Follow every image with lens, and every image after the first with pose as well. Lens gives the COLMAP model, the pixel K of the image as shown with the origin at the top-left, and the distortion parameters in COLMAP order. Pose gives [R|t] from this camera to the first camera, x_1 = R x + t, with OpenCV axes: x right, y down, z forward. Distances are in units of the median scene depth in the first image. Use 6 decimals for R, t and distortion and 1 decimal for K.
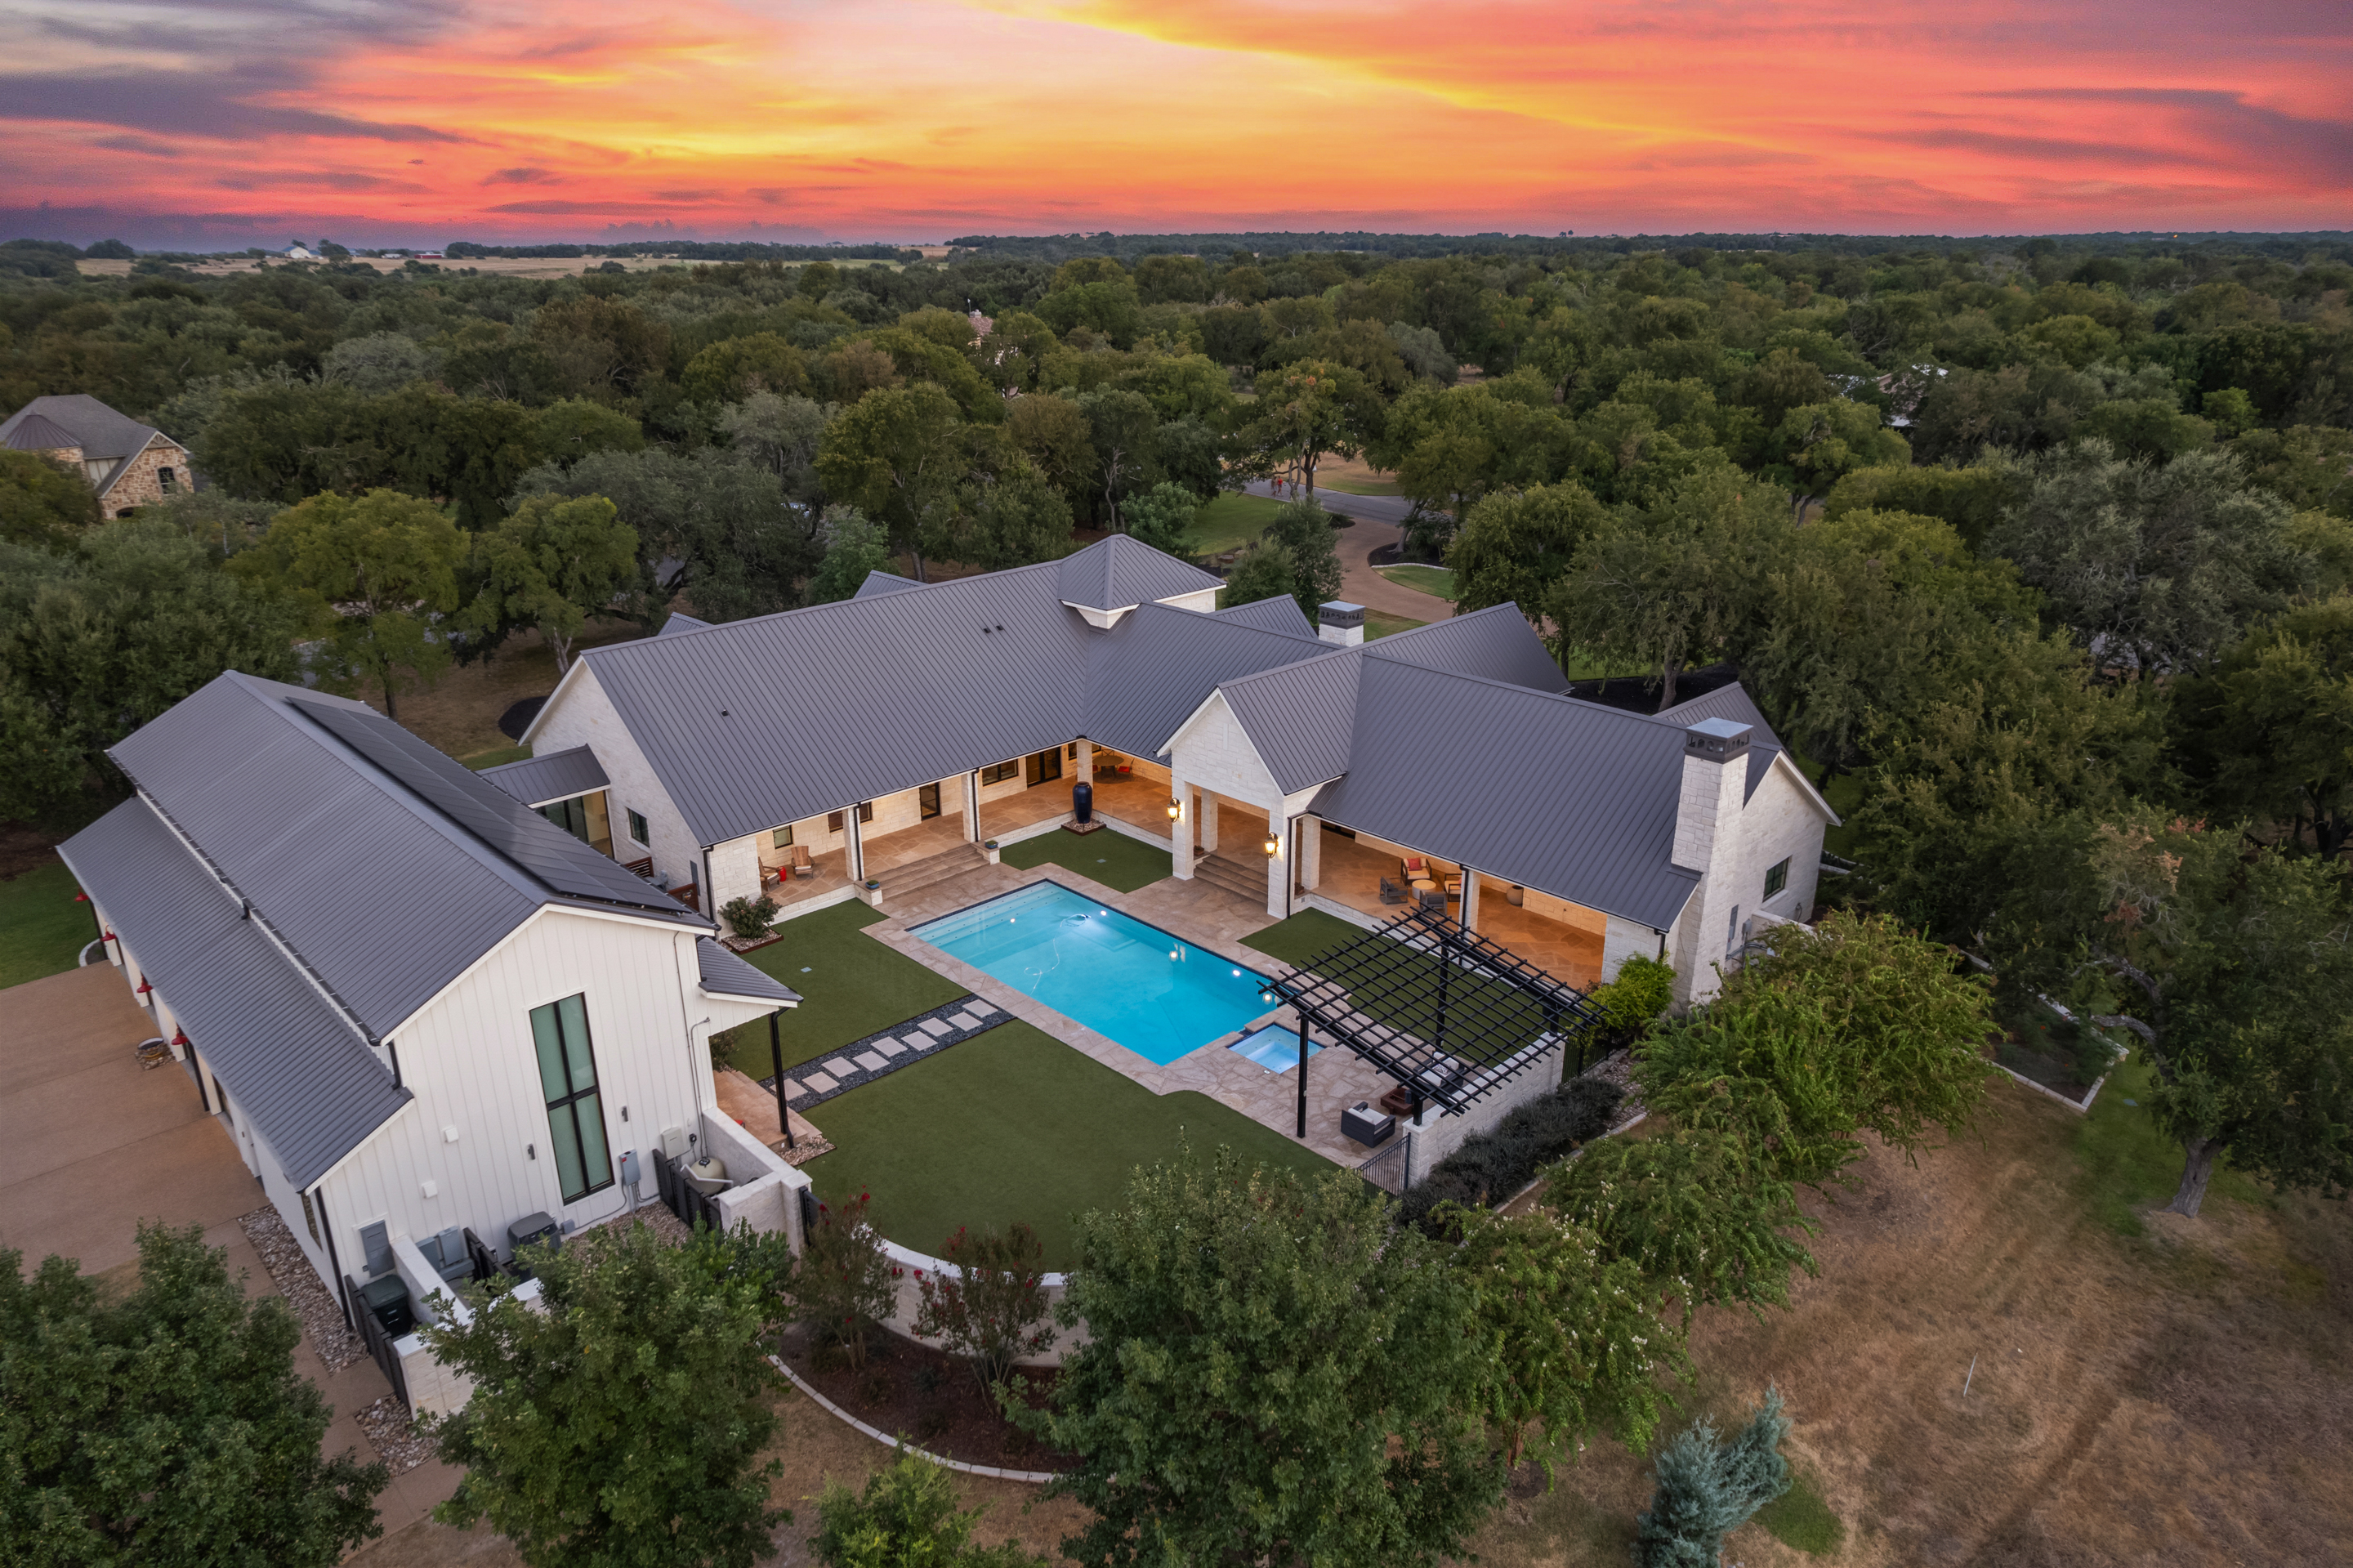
lens RADIAL K [[1513.2, 0, 1180.1], [0, 1513.2, 790.3], [0, 0, 1]] dist [-0.070231, 0.068270]
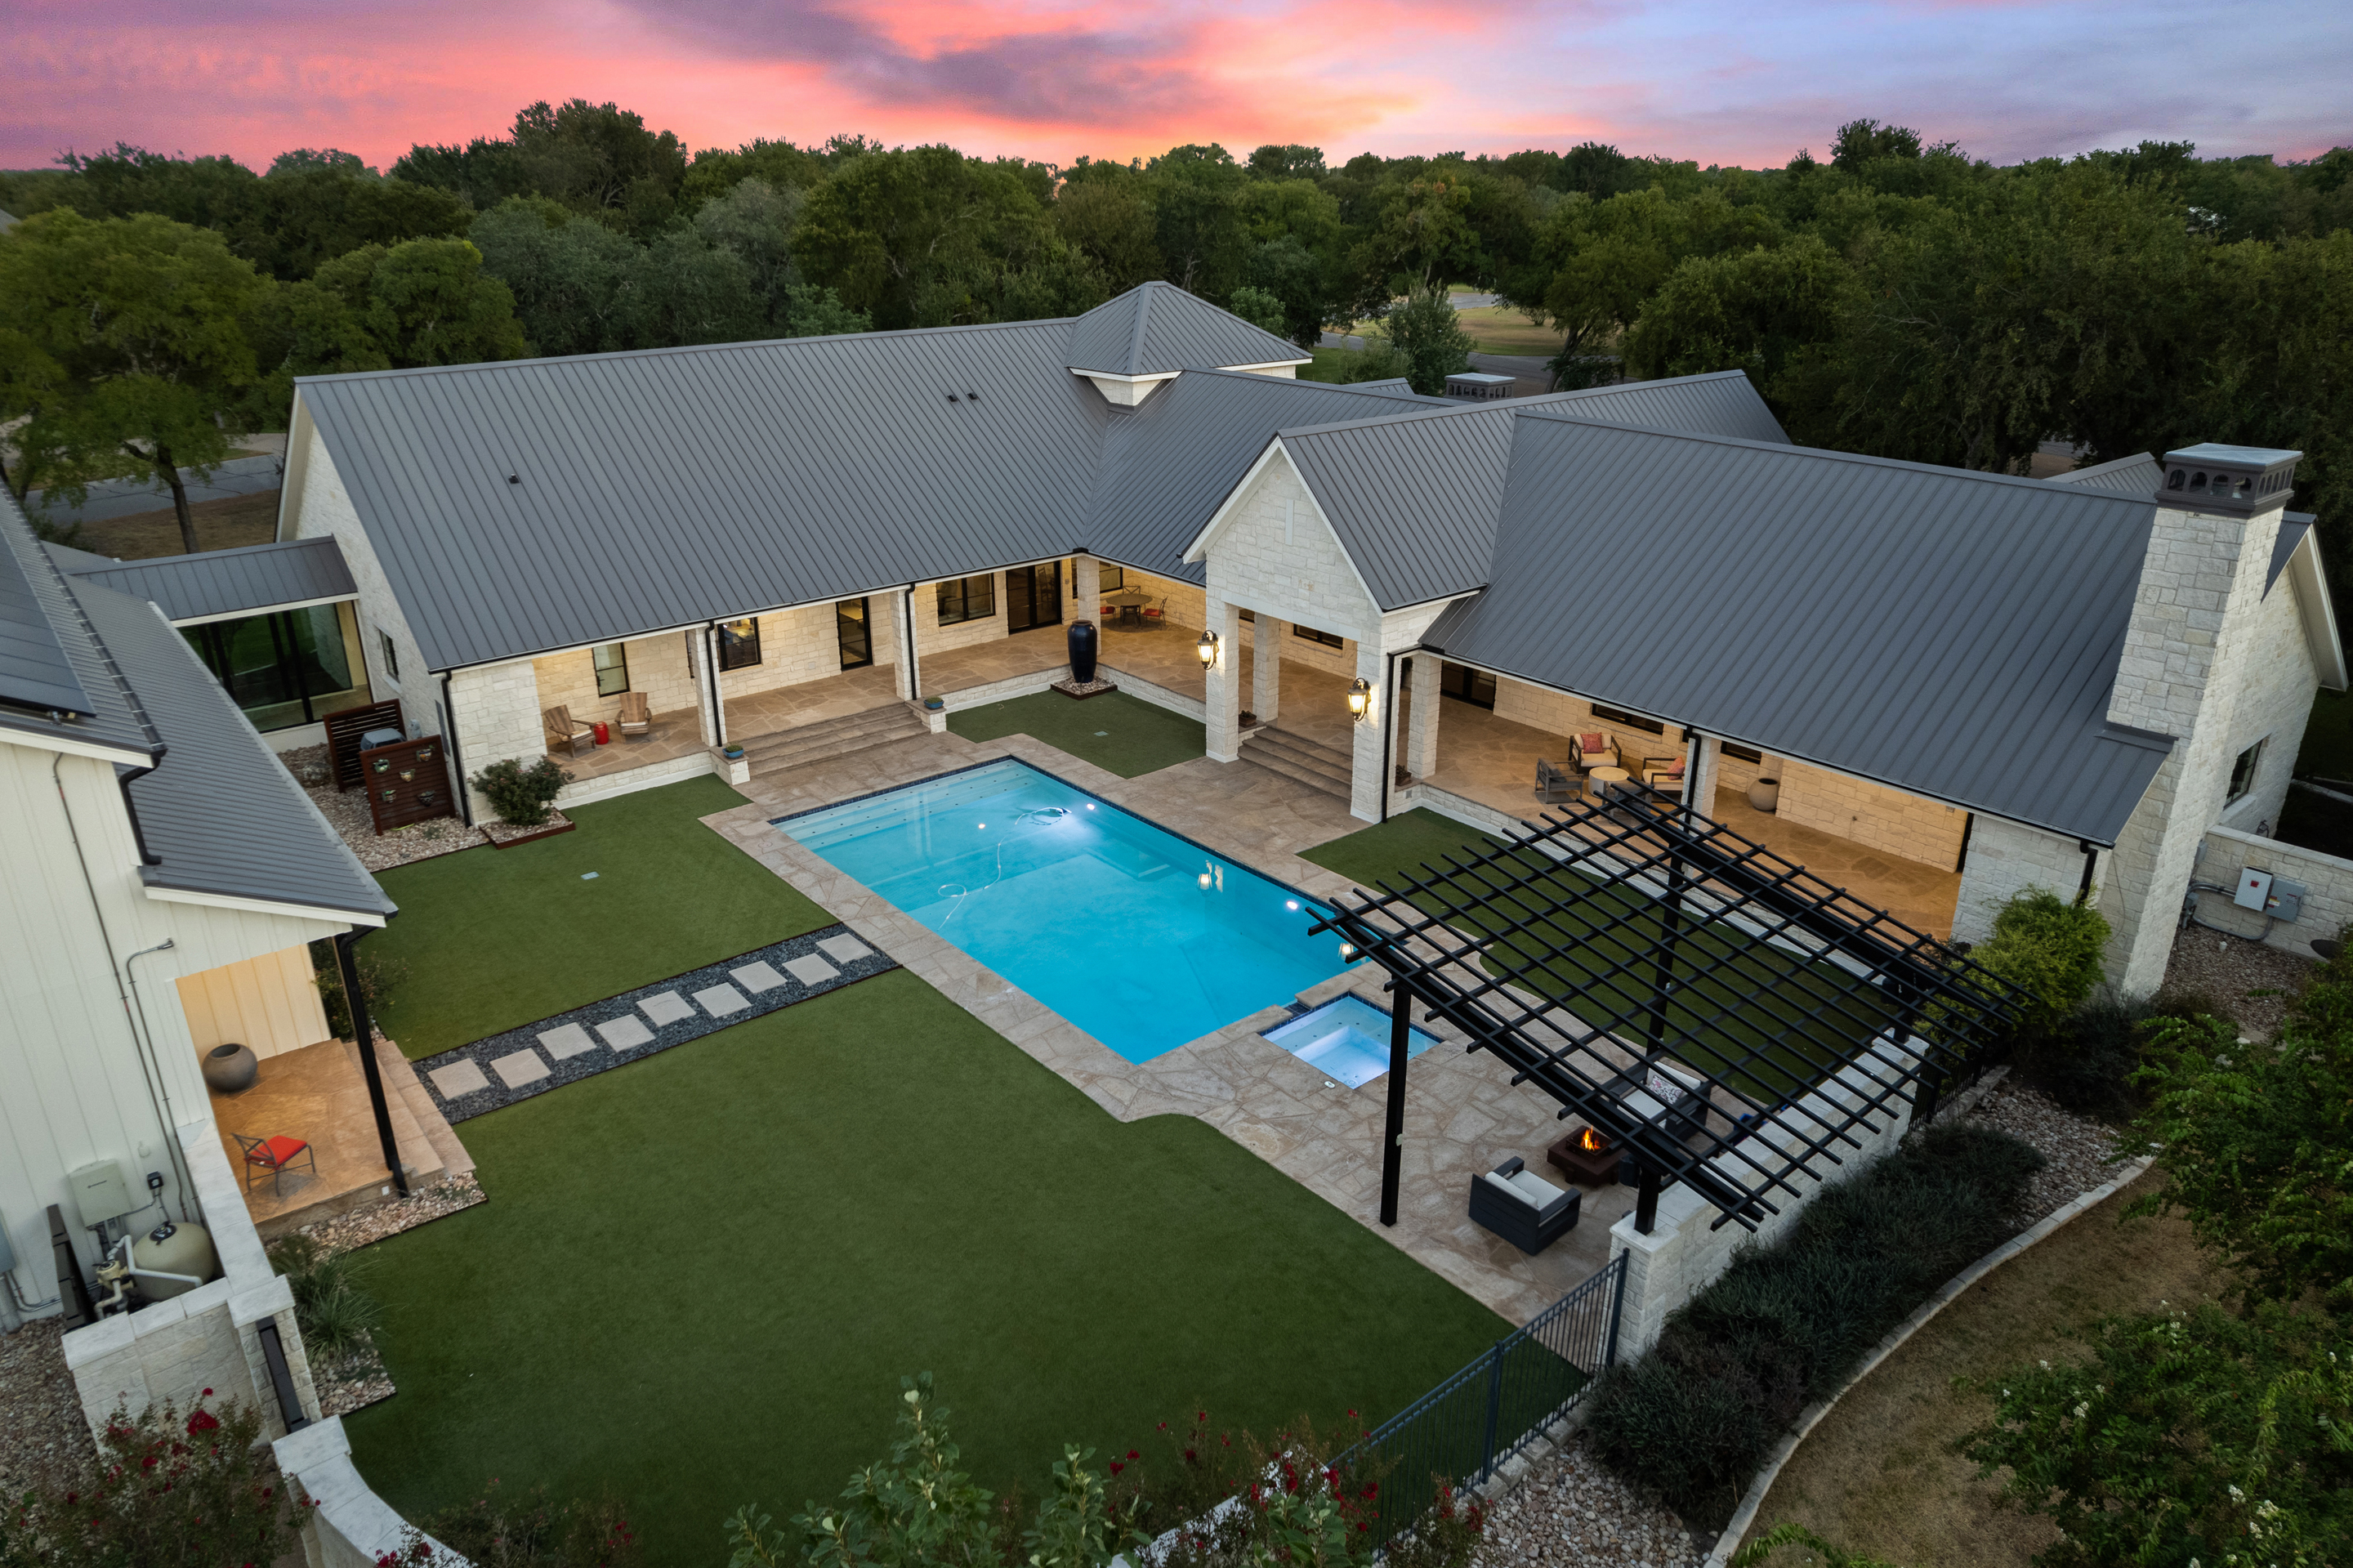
lens RADIAL K [[1536.2, 0, 1176.5], [0, 1536.2, 784.0], [0, 0, 1]] dist [-0.071128, 0.063757]
pose [[0.996987, 0.028802, -0.072029, 0.032876], [-0.026894, 0.999265, 0.027326, 0.055780], [0.072763, -0.025307, 0.997028, 0.381762]]
